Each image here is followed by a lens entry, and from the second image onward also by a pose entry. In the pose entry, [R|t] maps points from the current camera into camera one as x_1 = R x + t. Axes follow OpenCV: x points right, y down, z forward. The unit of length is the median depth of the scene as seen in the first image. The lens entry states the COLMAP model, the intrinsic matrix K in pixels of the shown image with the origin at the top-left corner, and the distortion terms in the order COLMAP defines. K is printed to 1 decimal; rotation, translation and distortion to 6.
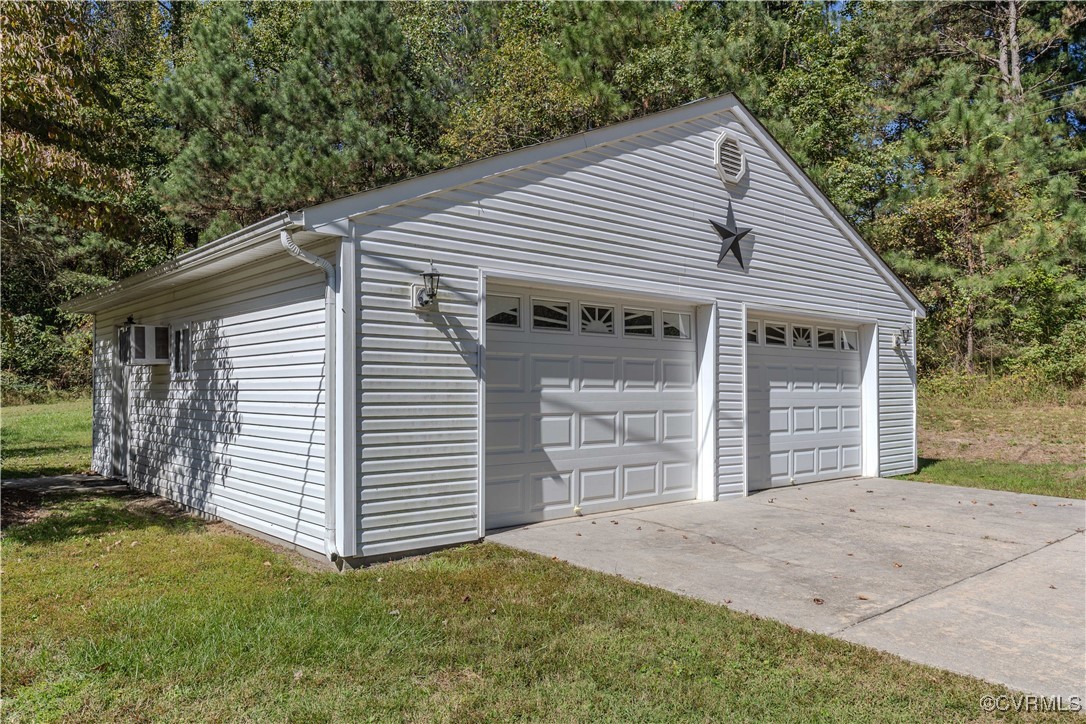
lens RADIAL K [[792.0, 0, 545.3], [0, 792.0, 364.4], [0, 0, 1]] dist [0.005487, 0.000224]
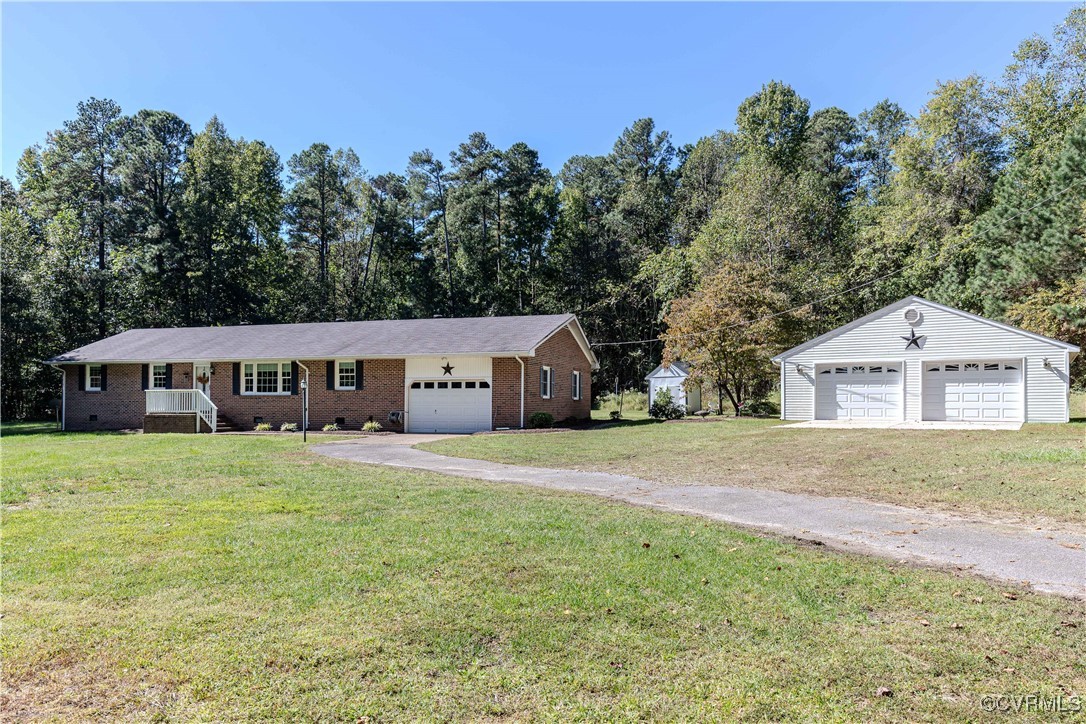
lens RADIAL K [[741.9, 0, 552.0], [0, 741.9, 393.6], [0, 0, 1]] dist [-0.001451, -0.001914]
pose [[0.283359, -0.016197, -0.958877, 2.693274], [0.031438, 0.999477, -0.007592, 0.034717], [0.958498, -0.027994, 0.283720, -1.259050]]
